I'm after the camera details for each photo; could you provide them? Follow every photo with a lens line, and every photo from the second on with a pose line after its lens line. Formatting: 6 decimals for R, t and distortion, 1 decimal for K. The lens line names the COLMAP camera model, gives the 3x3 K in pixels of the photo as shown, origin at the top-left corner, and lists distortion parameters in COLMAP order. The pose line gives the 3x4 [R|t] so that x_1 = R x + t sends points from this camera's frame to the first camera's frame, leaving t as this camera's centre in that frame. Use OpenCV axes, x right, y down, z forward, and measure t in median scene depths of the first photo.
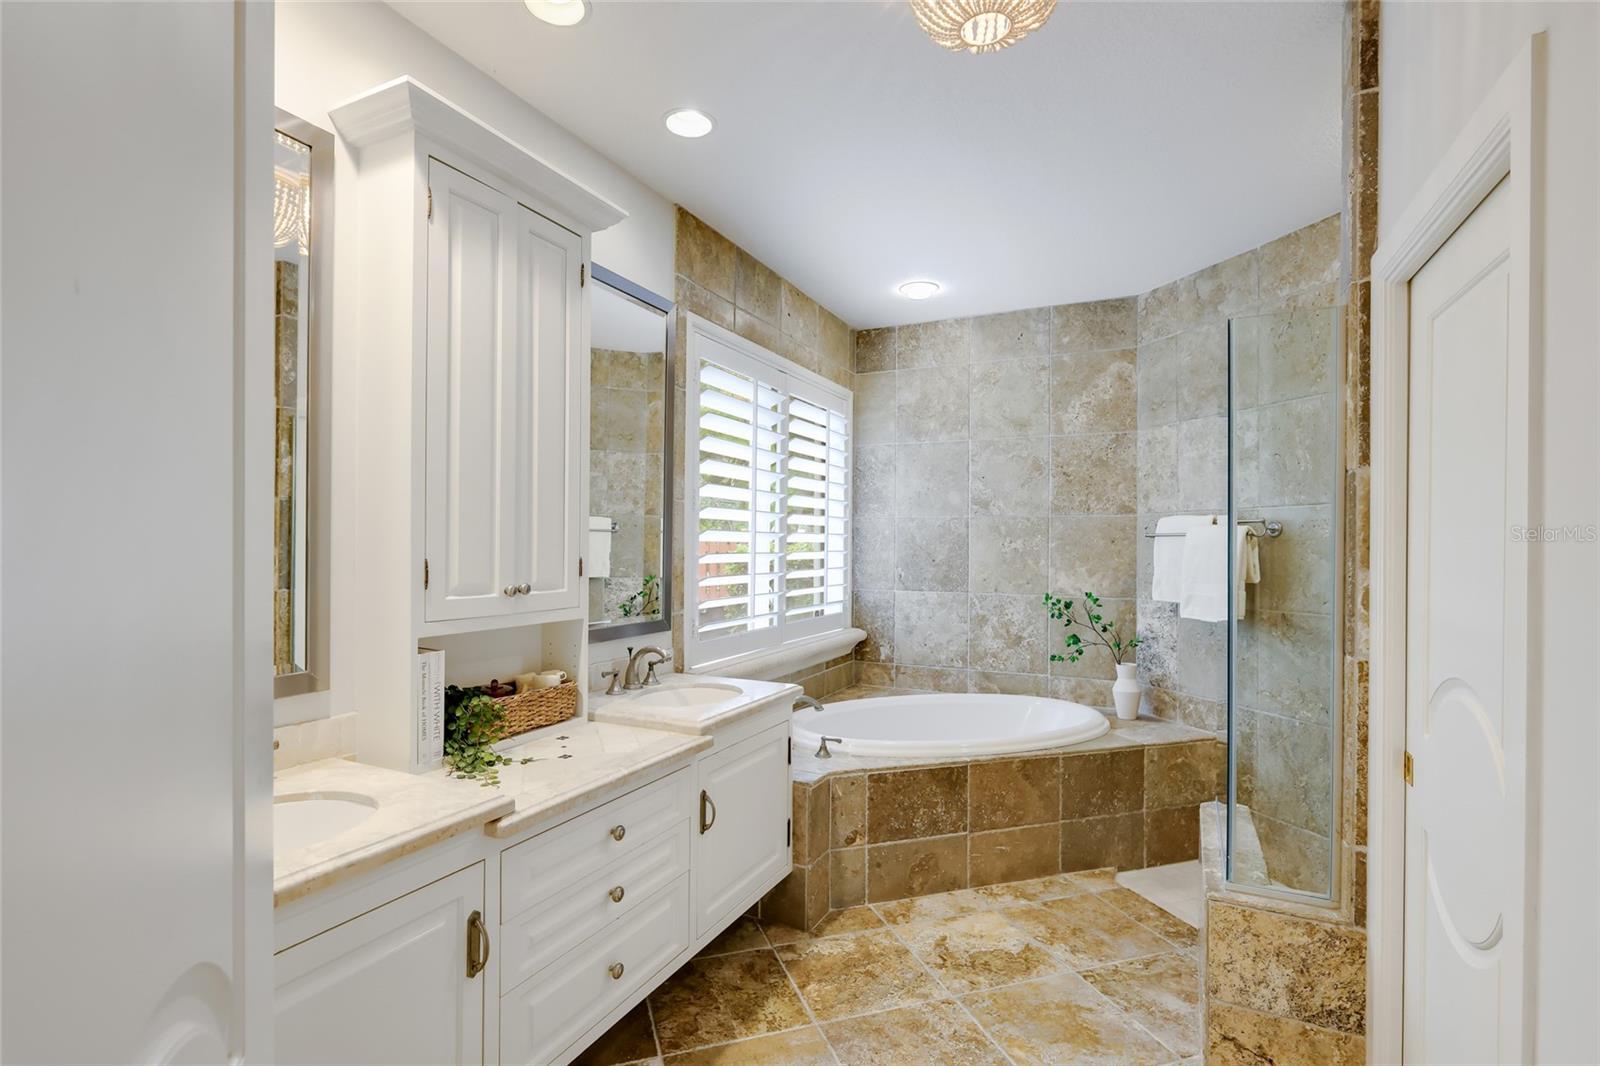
lens RADIAL K [[753.1, 0, 794.2], [0, 753.1, 541.7], [0, 0, 1]] dist [0.000712, 0.000574]
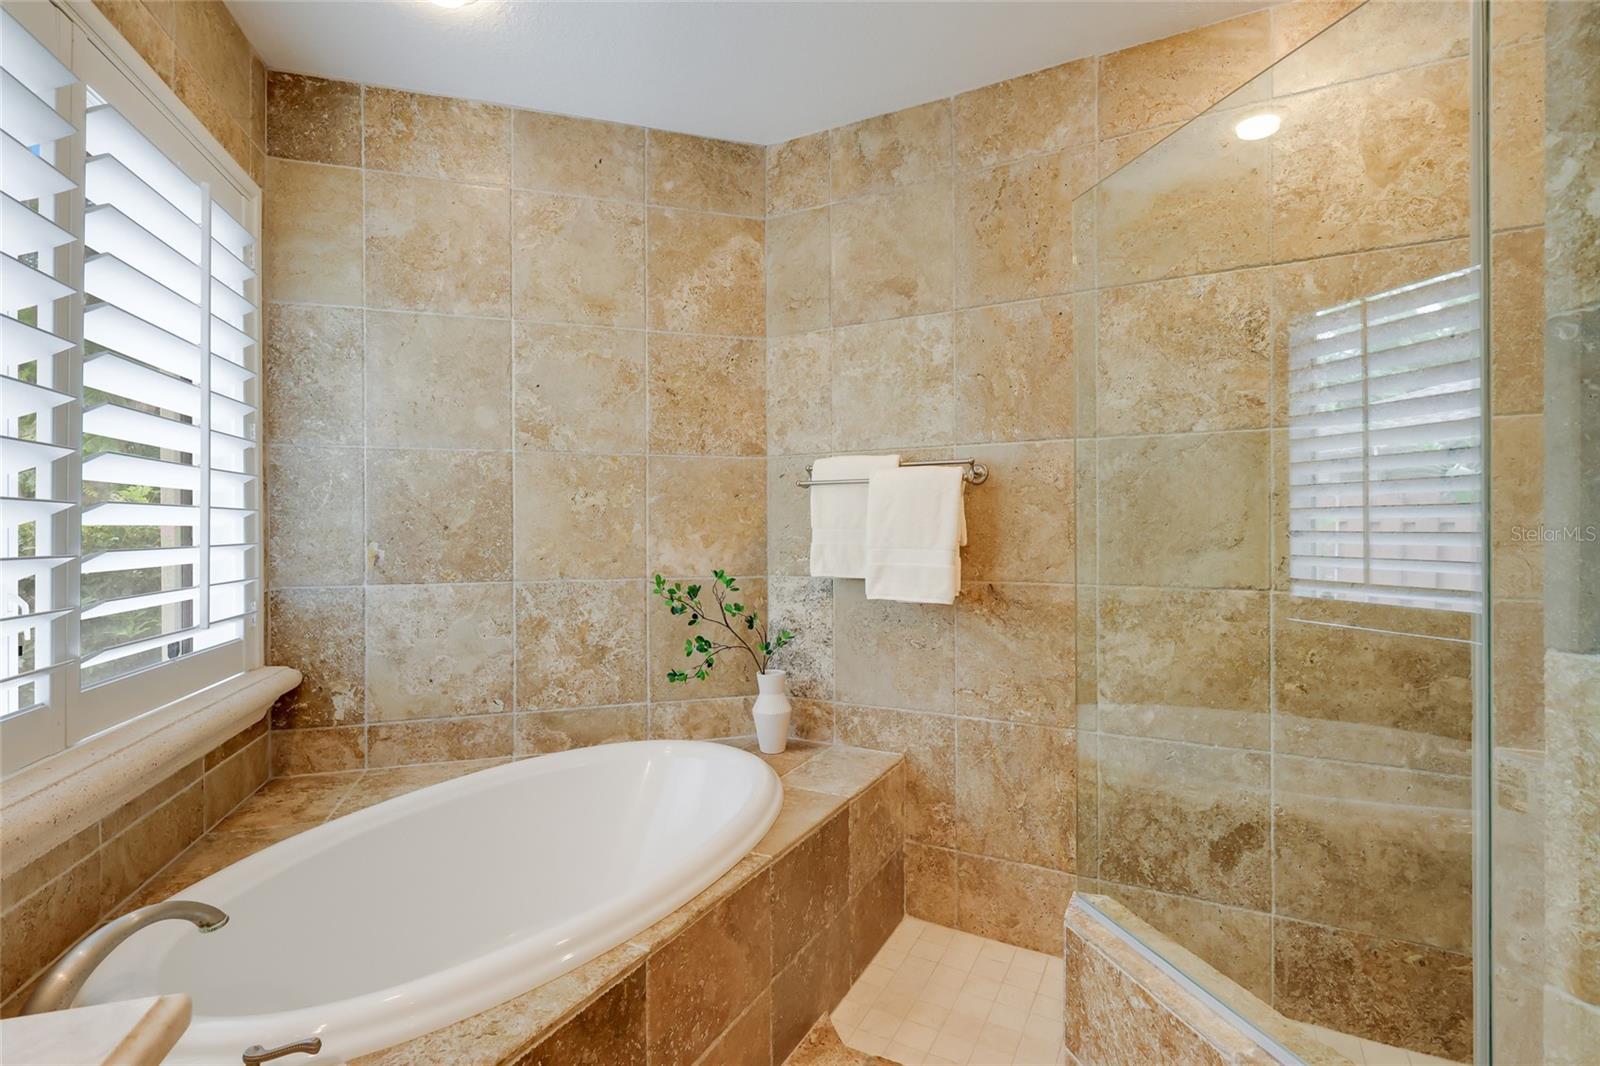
lens RADIAL K [[753.1, 0, 802.3], [0, 753.1, 527.4], [0, 0, 1]] dist [0.000712, 0.000574]
pose [[0.724613, -0.010312, 0.689079, -0.008871], [0.005838, 0.999944, 0.008825, 0.023907], [-0.689132, -0.002371, 0.724632, 0.463475]]
